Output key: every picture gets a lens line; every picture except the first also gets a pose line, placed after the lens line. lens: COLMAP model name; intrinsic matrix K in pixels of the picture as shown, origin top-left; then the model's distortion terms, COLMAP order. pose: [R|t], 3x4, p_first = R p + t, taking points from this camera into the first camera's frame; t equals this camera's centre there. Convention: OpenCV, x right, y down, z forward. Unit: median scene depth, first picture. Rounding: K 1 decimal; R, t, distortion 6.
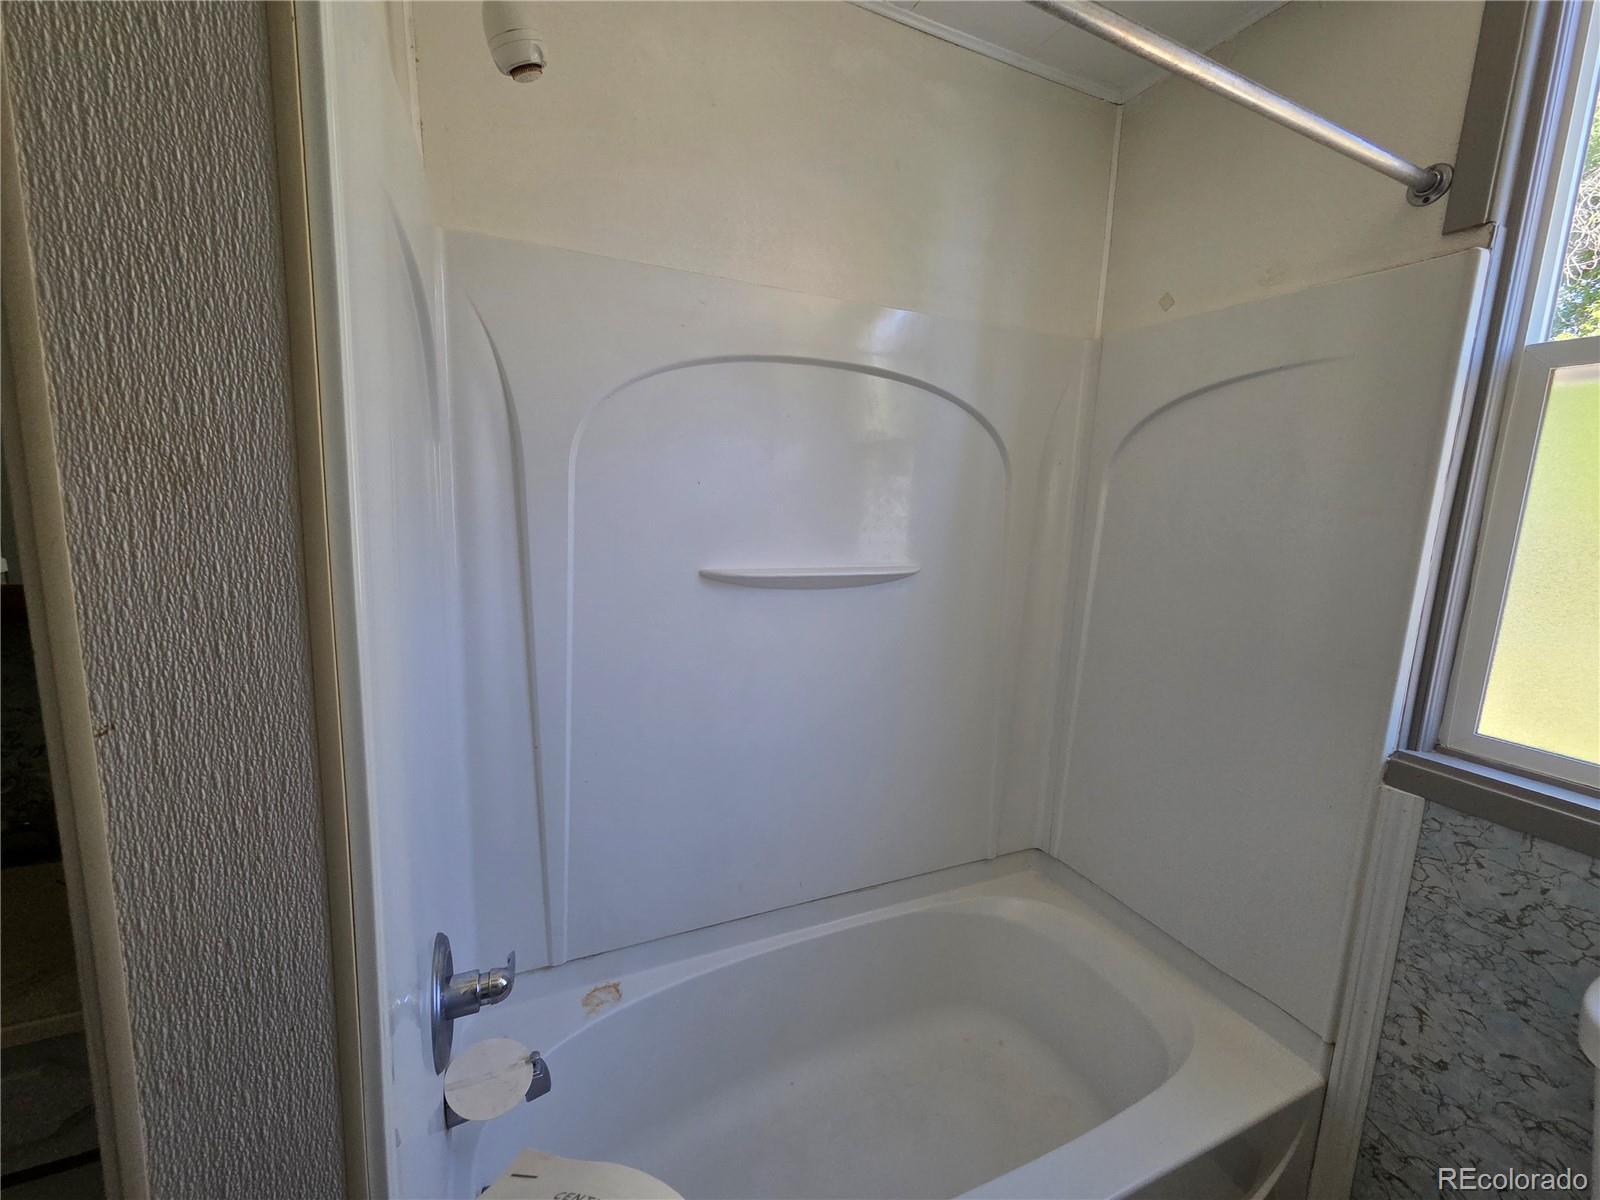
lens RADIAL K [[652.7, 0, 809.1], [0, 652.7, 599.5], [0, 0, 1]] dist [0.004305, -0.000208]
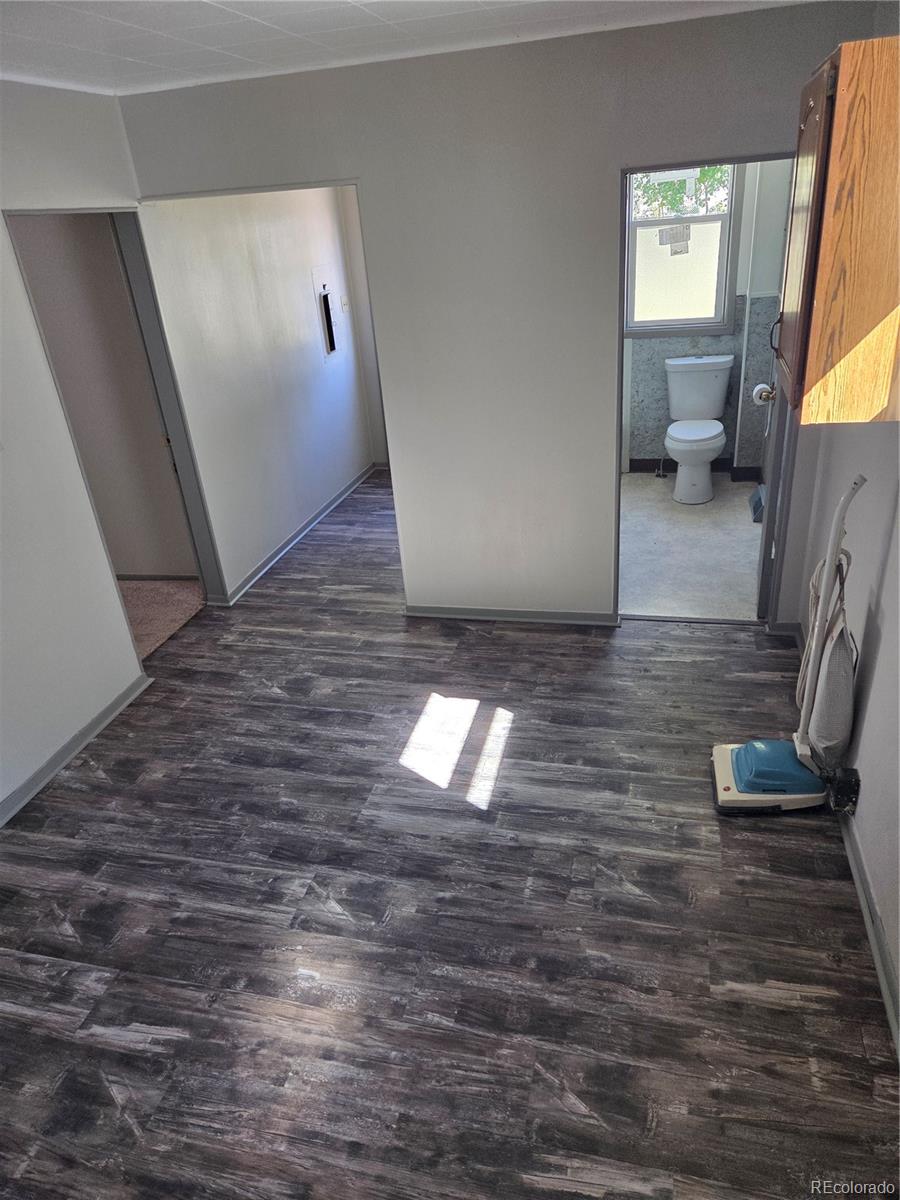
lens RADIAL K [[810.9, 0, 448.5], [0, 810.9, 598.8], [0, 0, 1]] dist [0.084959, -0.056656]
pose [[0.618671, -0.422499, 0.662375, -4.254526], [0.224727, 0.903031, 0.366104, -0.411596], [-0.752824, -0.077645, 0.653627, -1.801462]]
